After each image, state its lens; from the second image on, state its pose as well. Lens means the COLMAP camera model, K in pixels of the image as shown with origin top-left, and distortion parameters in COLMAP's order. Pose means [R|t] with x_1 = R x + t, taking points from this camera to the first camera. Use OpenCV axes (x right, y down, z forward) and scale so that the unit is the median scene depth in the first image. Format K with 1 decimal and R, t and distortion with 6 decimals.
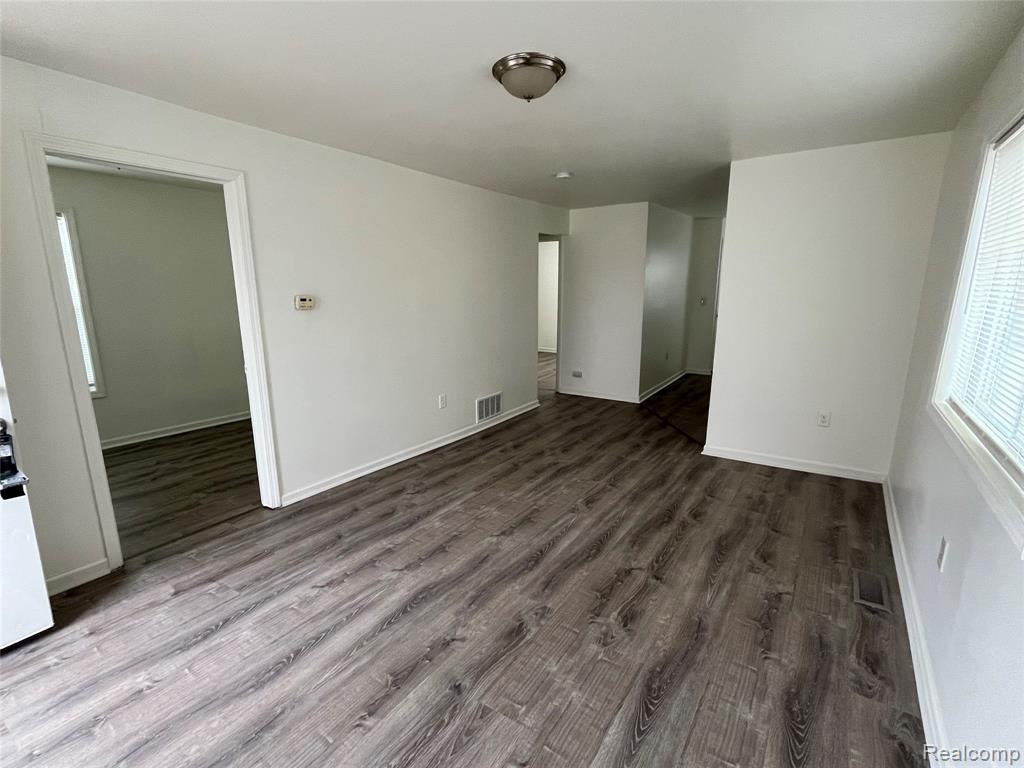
lens RADIAL K [[481.1, 0, 510.9], [0, 481.1, 389.1], [0, 0, 1]] dist [-0.002044, -0.000939]
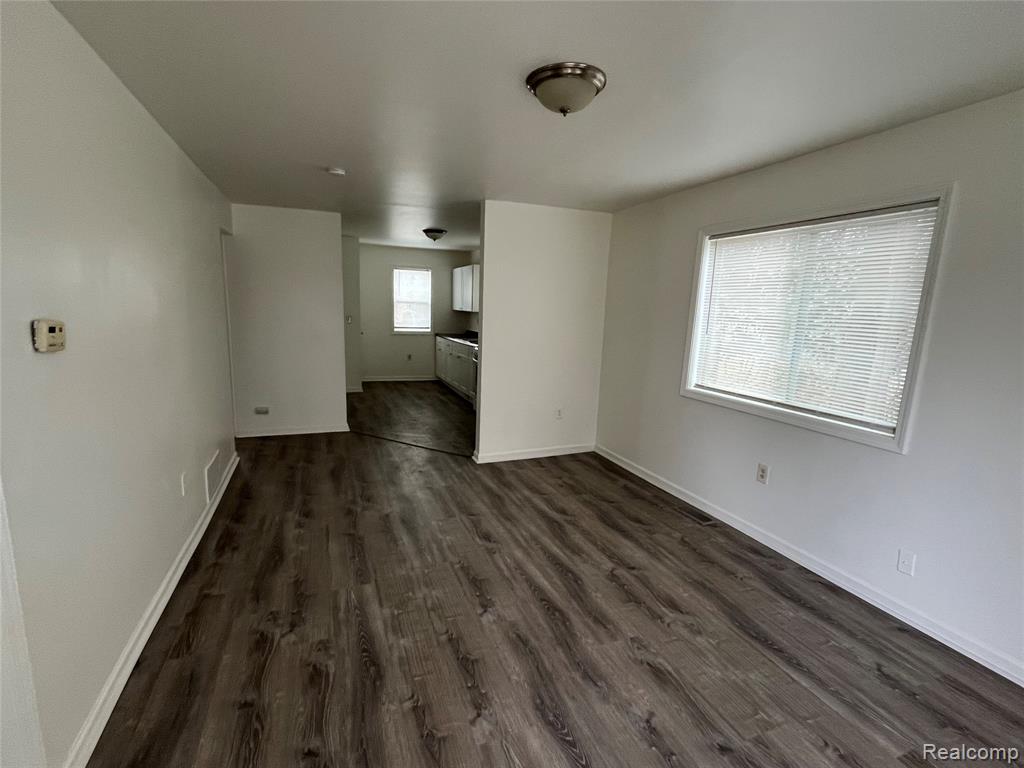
lens RADIAL K [[481.1, 0, 507.0], [0, 481.1, 390.0], [0, 0, 1]] dist [-0.002044, -0.000939]
pose [[0.564987, -0.118909, 0.816486, -0.580758], [0.138714, 0.989165, 0.048071, -0.096743], [-0.813356, 0.086099, 0.575360, 0.421601]]
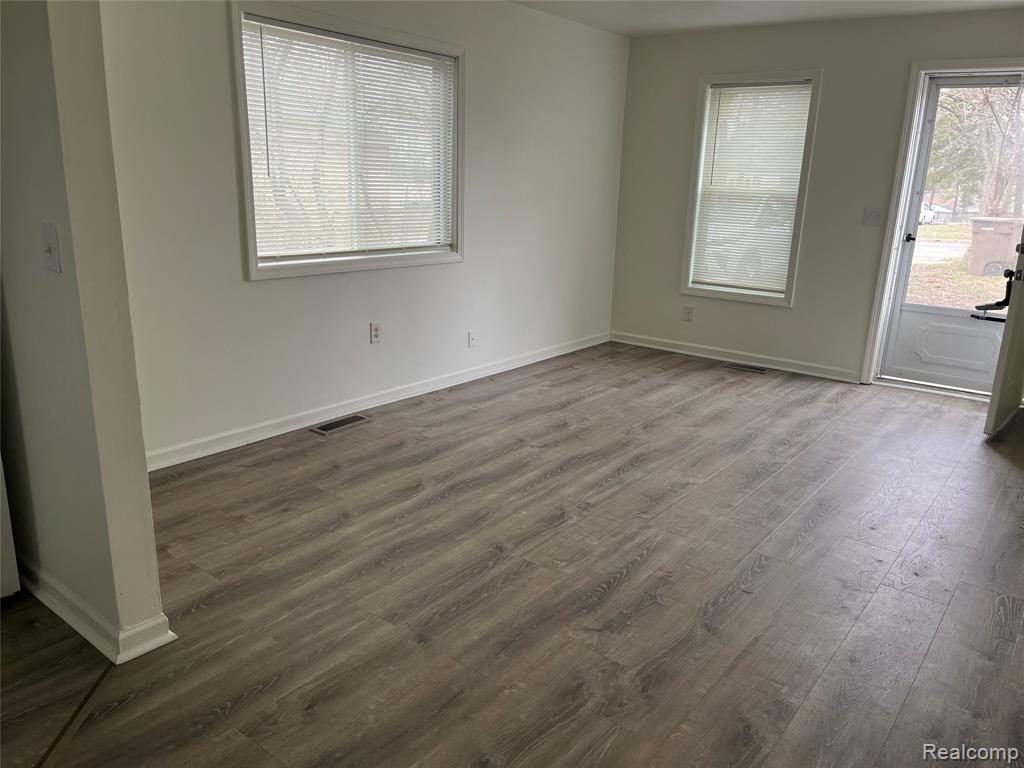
lens RADIAL K [[767.8, 0, 511.1], [0, 767.8, 385.5], [0, 0, 1]] dist [0.056703, -0.056035]
pose [[-0.997745, -0.041455, 0.052783, 0.186794], [-0.012439, 0.887037, 0.461530, -0.383187], [-0.065954, 0.459833, -0.885553, 1.888891]]
